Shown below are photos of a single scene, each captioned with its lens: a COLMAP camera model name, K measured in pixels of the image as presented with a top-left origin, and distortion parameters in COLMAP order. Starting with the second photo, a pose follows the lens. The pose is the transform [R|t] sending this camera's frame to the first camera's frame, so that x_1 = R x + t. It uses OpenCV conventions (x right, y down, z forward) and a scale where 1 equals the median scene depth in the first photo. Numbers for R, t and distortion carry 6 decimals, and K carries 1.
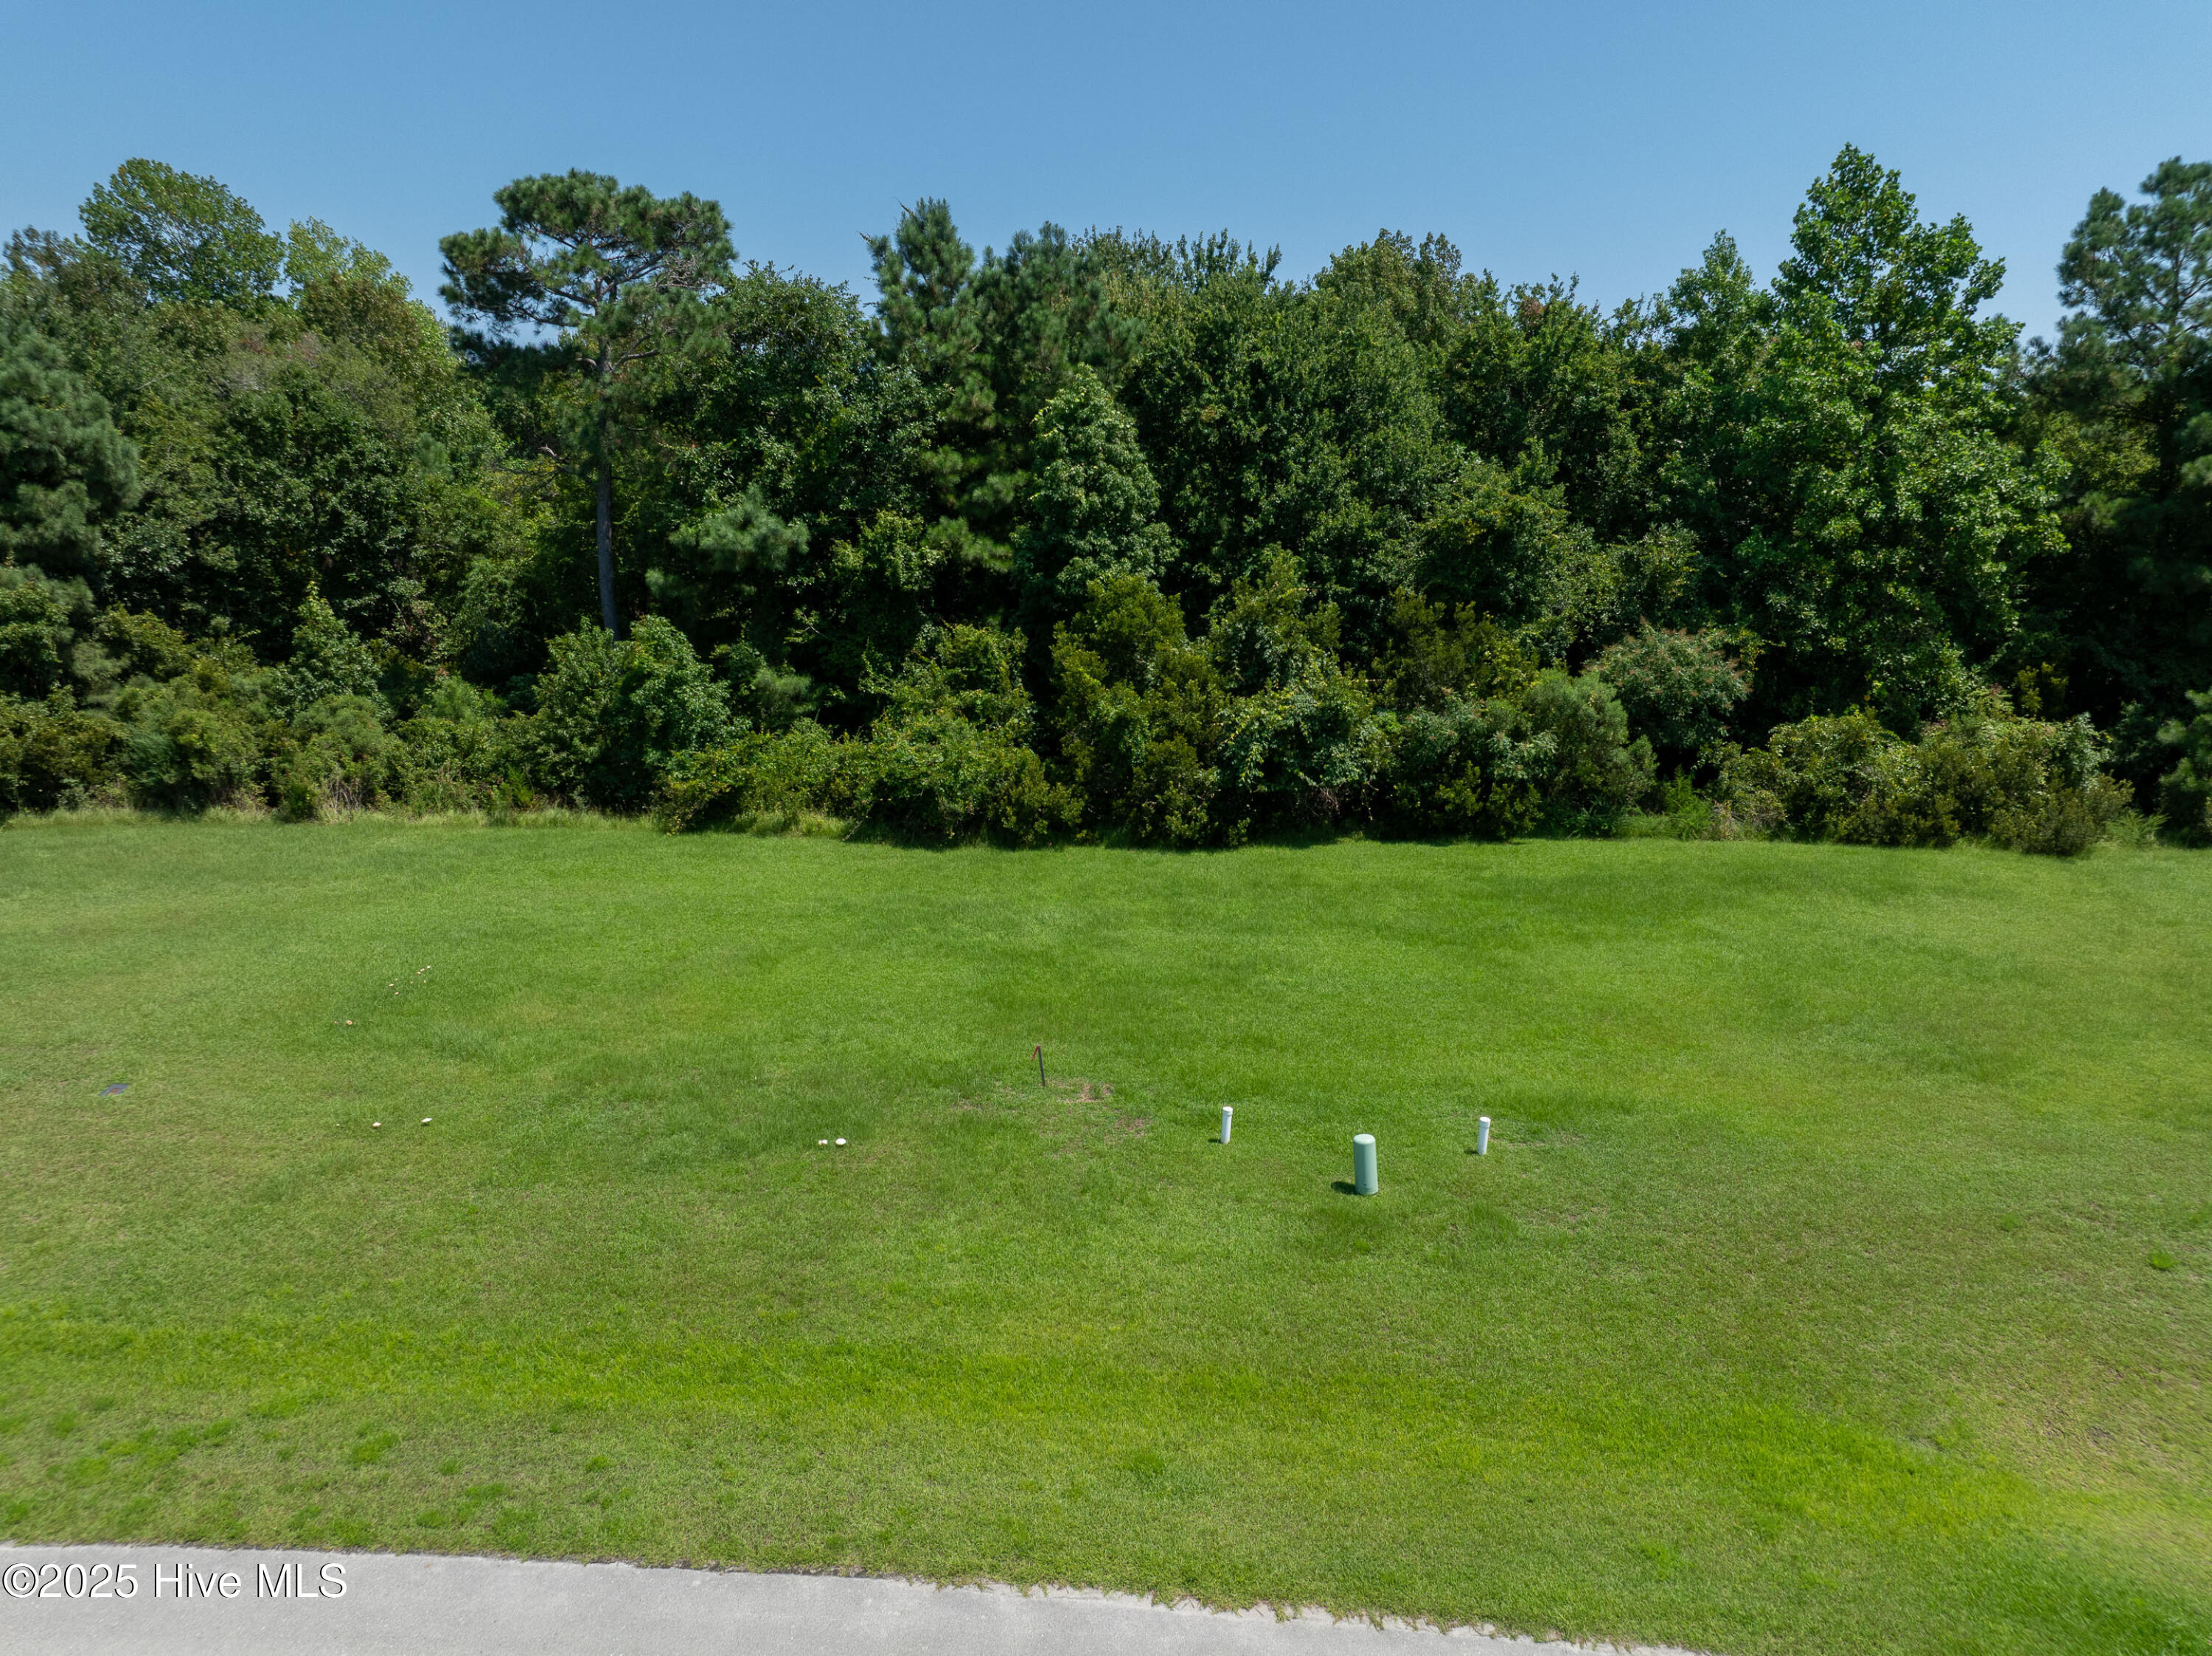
lens RADIAL K [[1555.0, 0, 1106.0], [0, 1555.0, 828.0], [0, 0, 1]] dist [-0.042751, 0.006360]
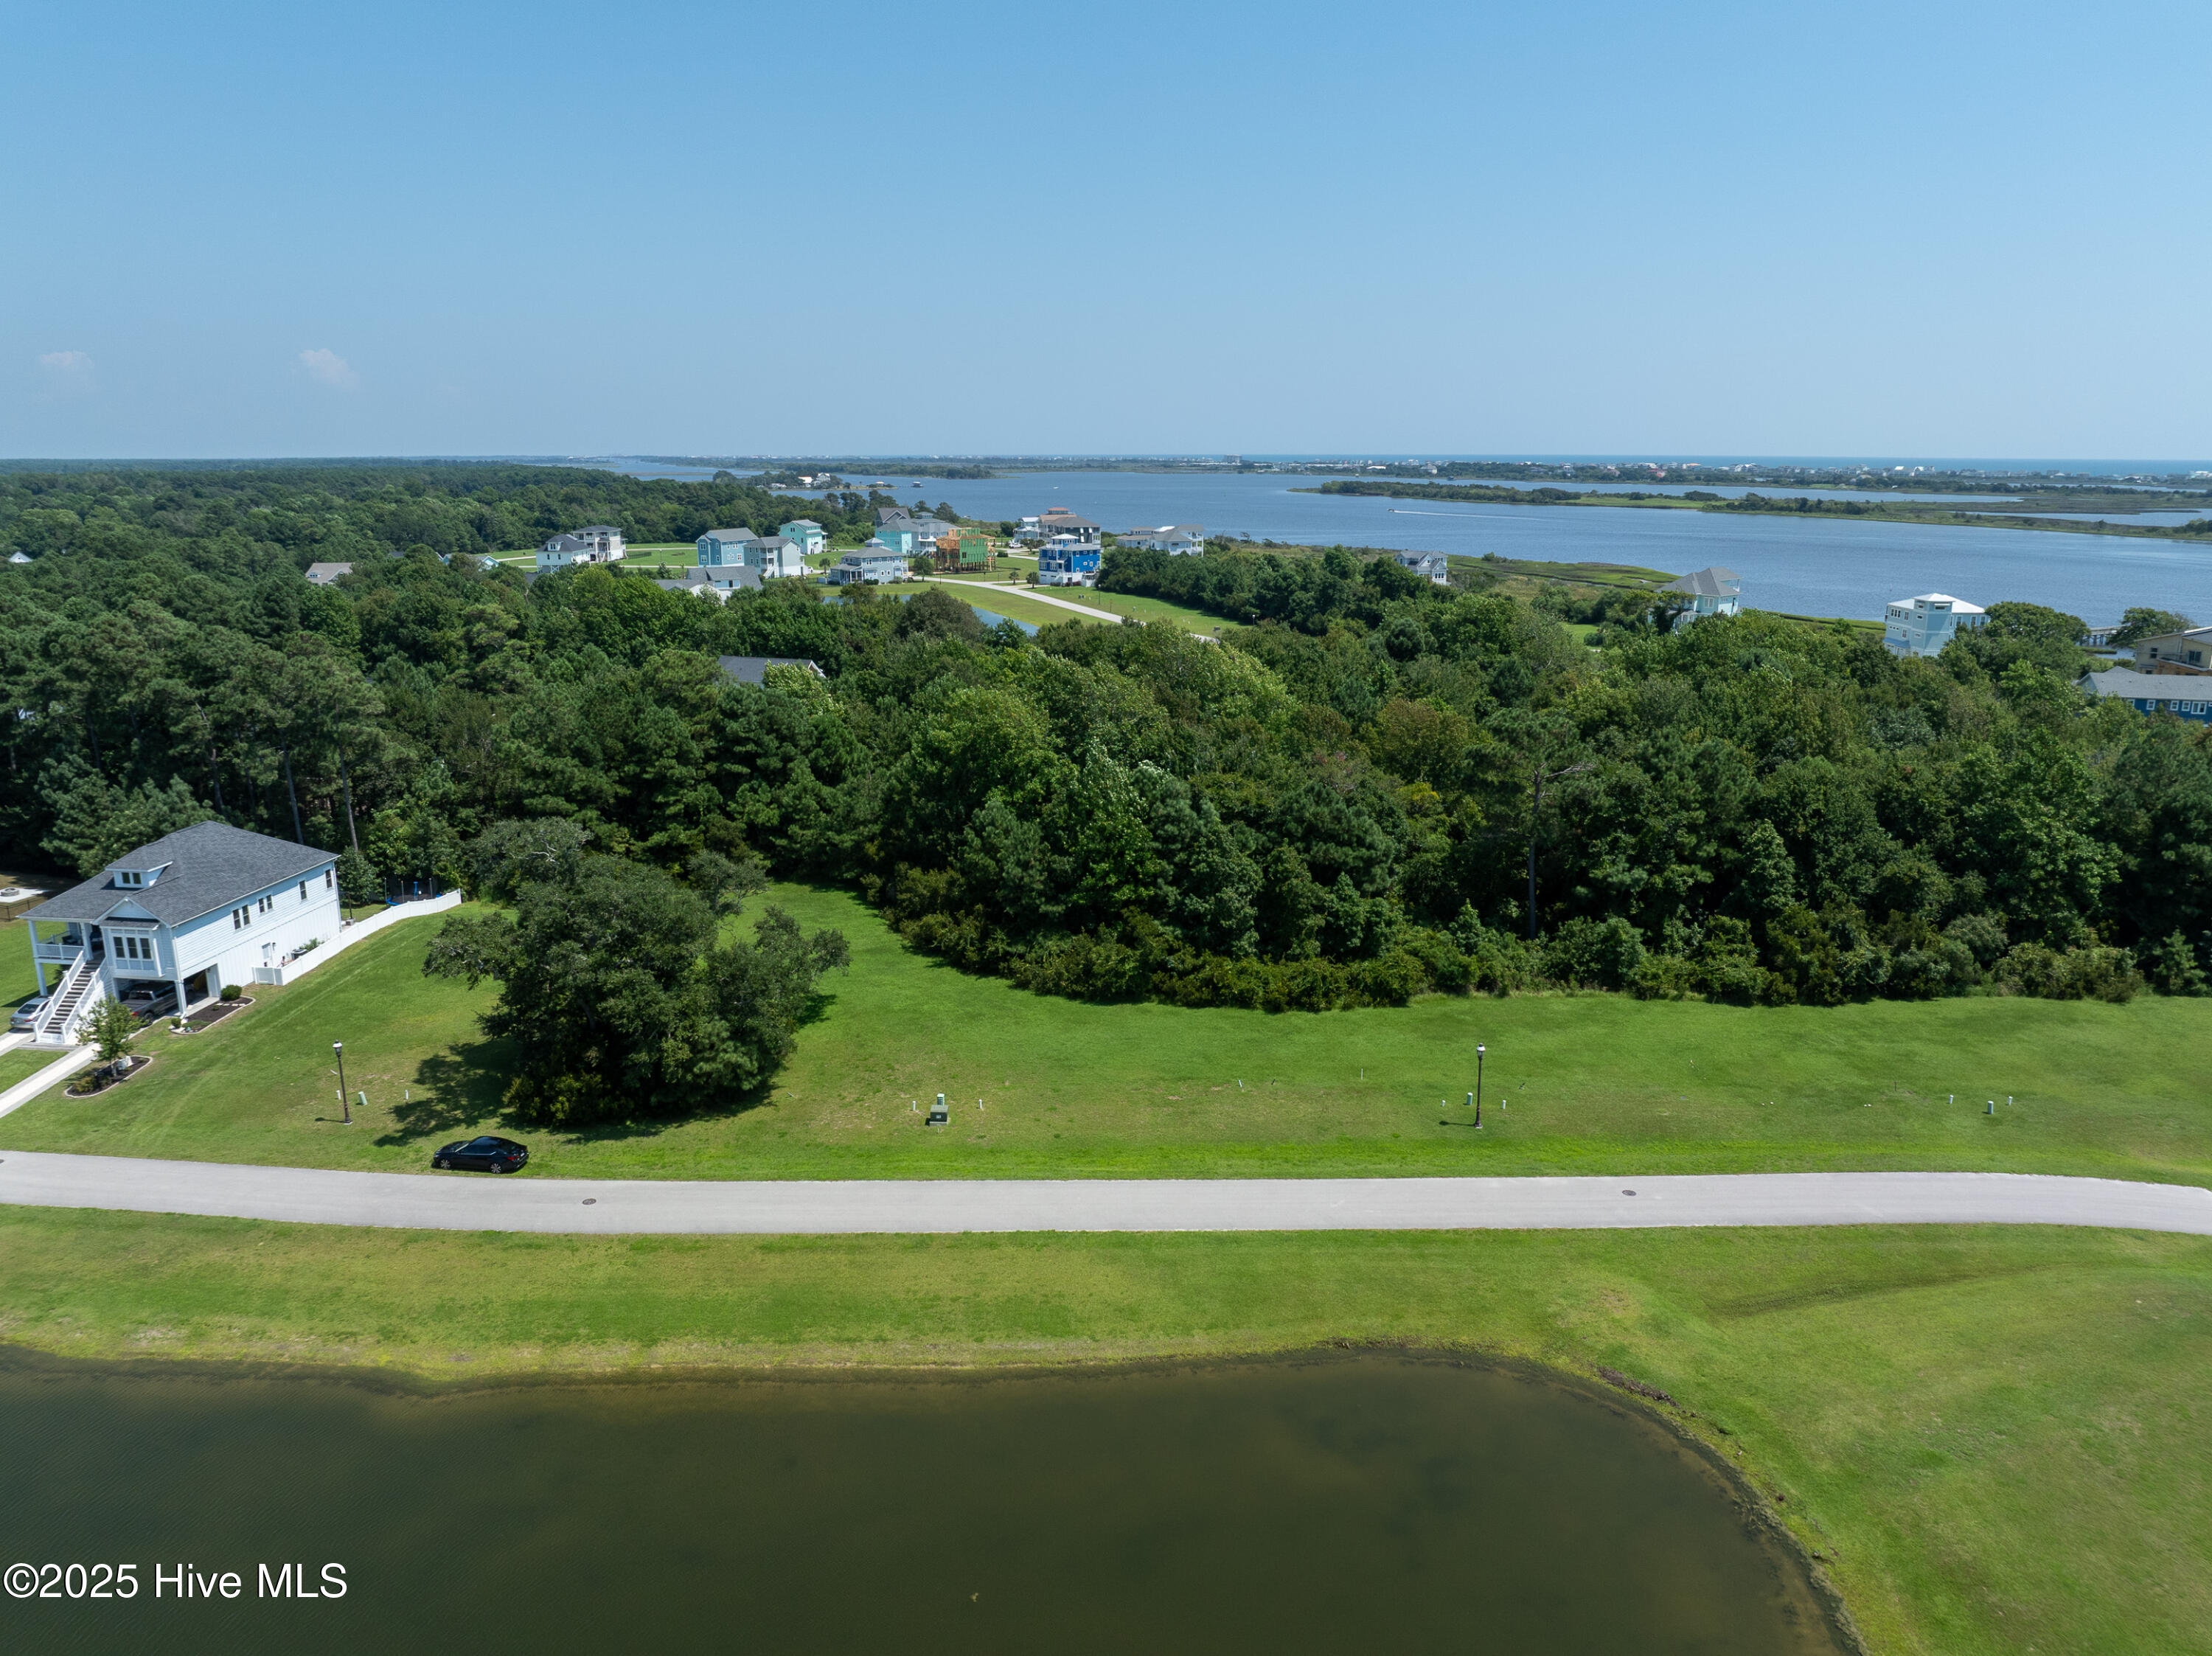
lens RADIAL K [[1555.0, 0, 1106.0], [0, 1555.0, 828.0], [0, 0, 1]] dist [-0.042751, 0.006360]
pose [[0.999824, -0.009578, 0.016134, -1.233950], [0.009223, 0.999716, 0.021961, -0.361093], [-0.016340, -0.021808, 0.999629, -1.706474]]
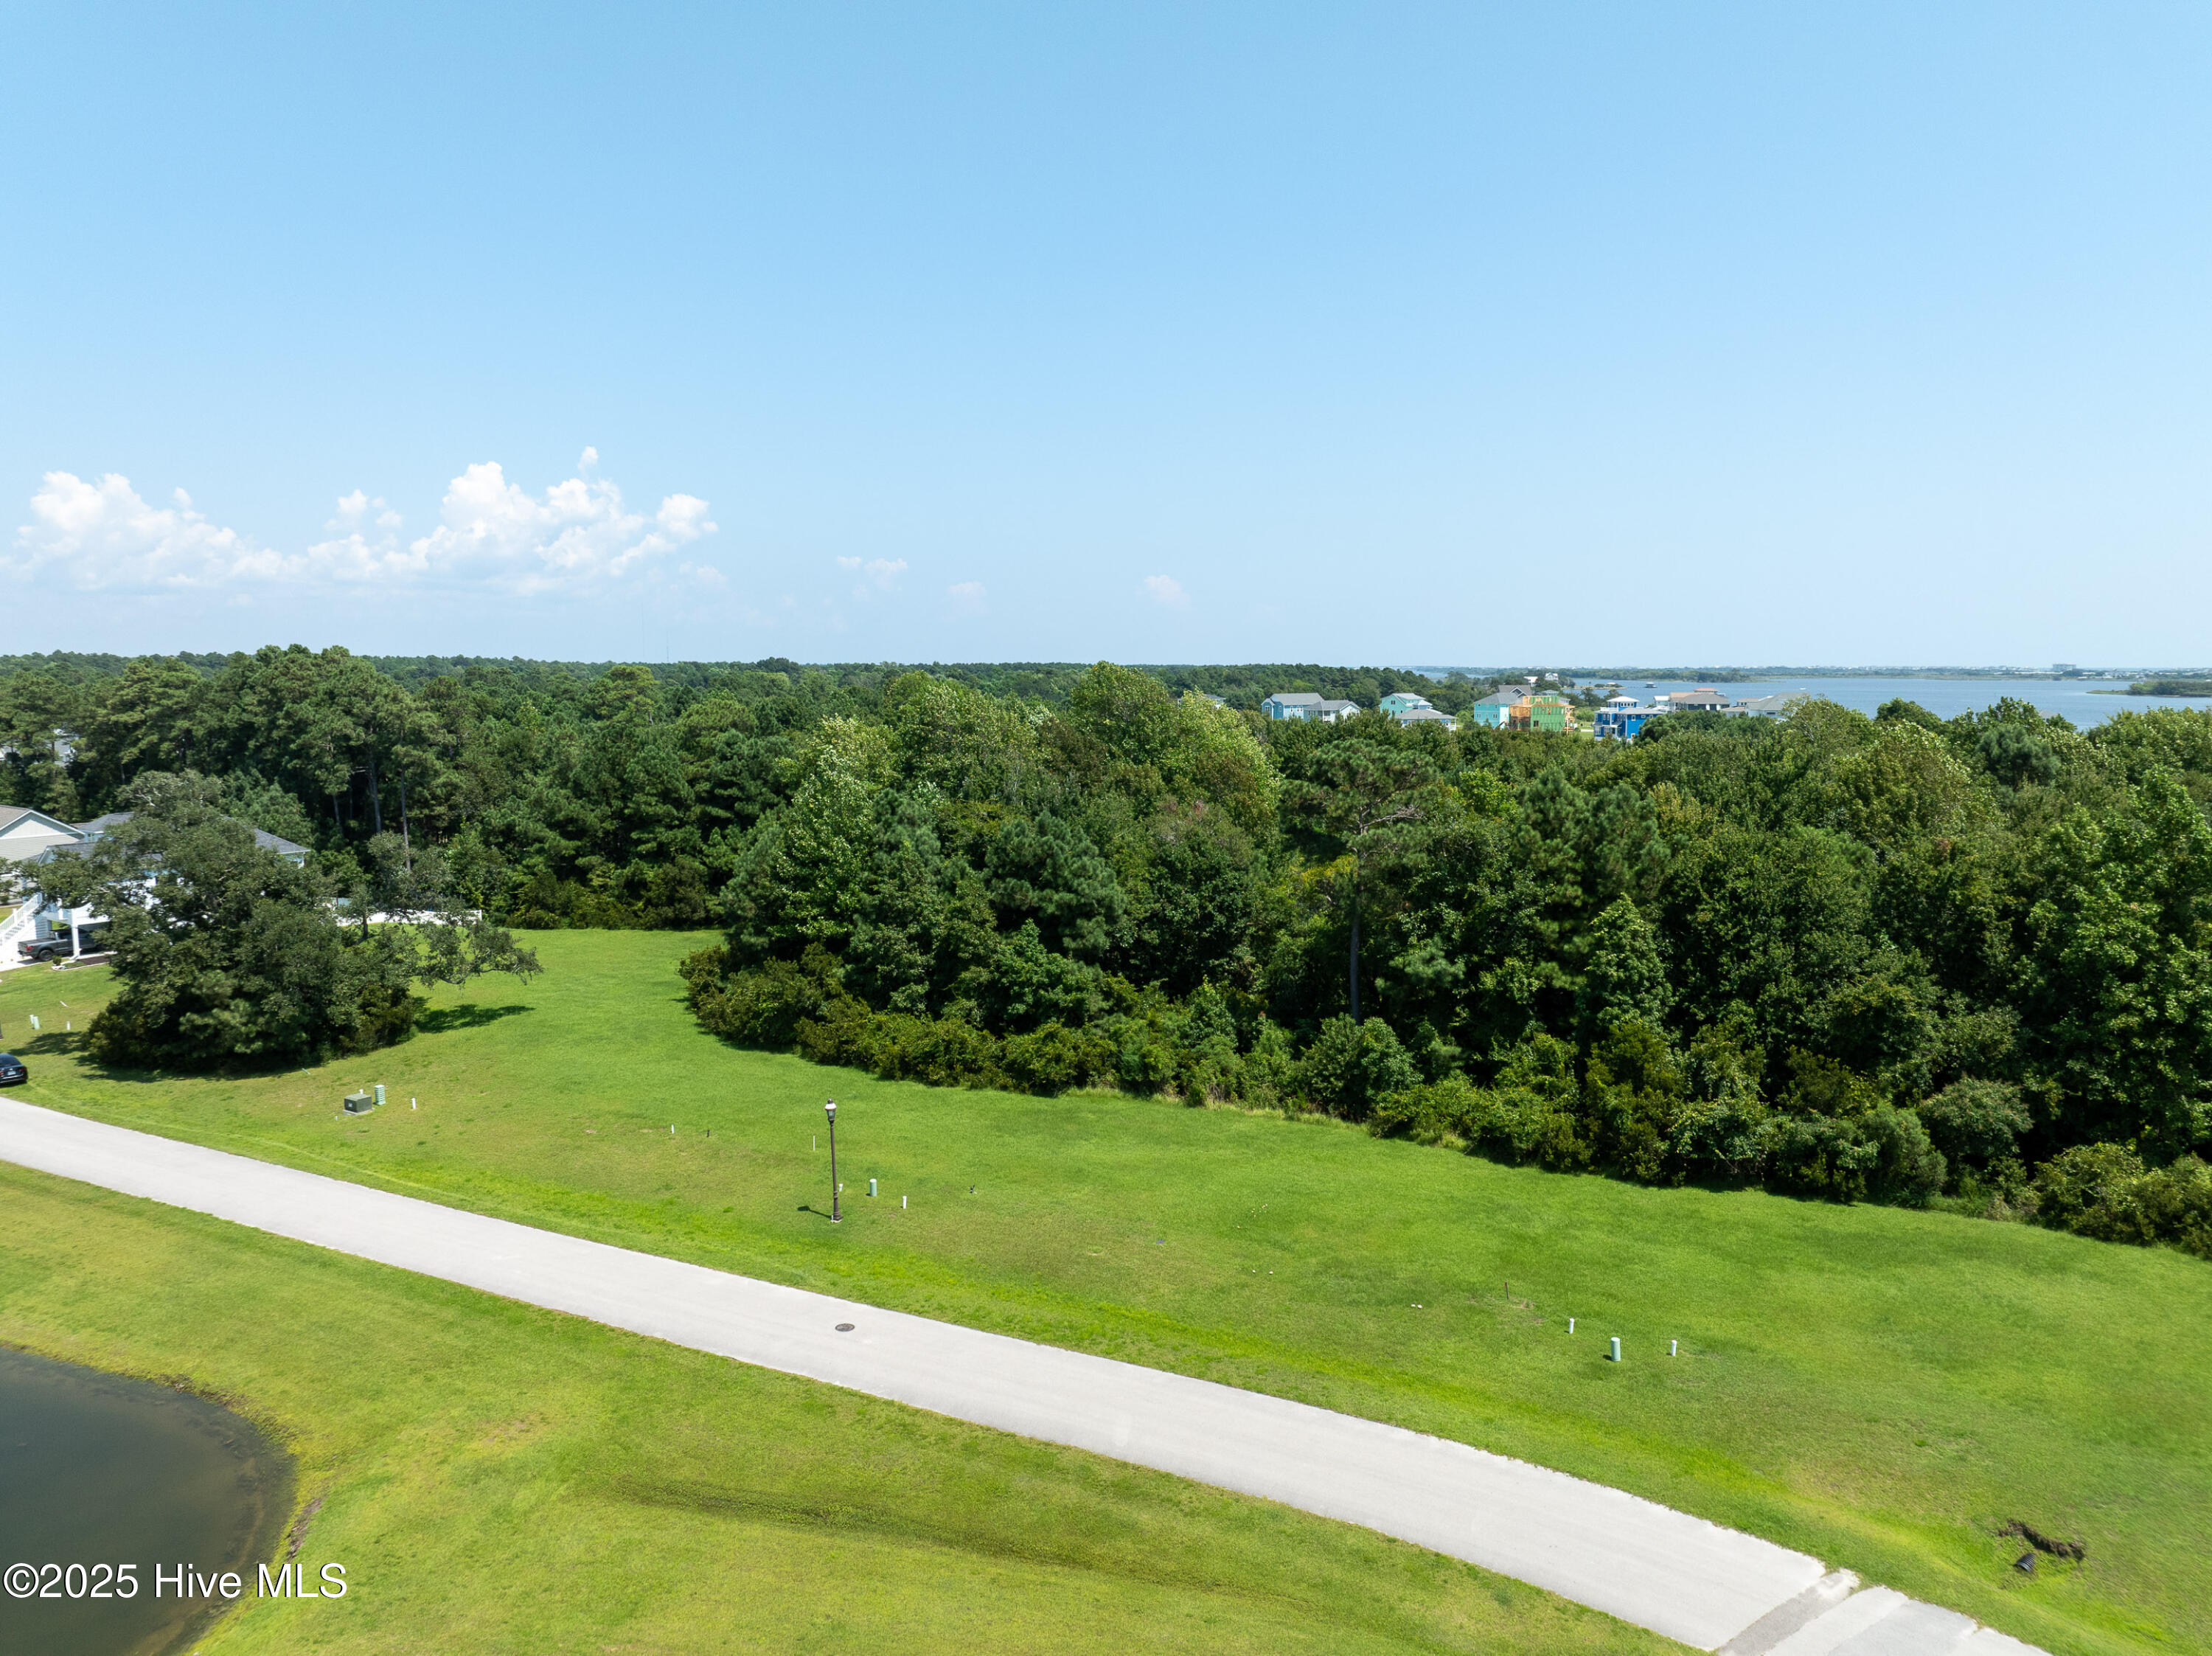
lens RADIAL K [[1555.0, 0, 1106.0], [0, 1555.0, 828.0], [0, 0, 1]] dist [-0.042751, 0.006360]
pose [[0.890956, 0.039183, -0.452396, 0.261638], [-0.089822, 0.991792, -0.090995, -0.162565], [0.445118, 0.121707, 0.887163, -0.855262]]
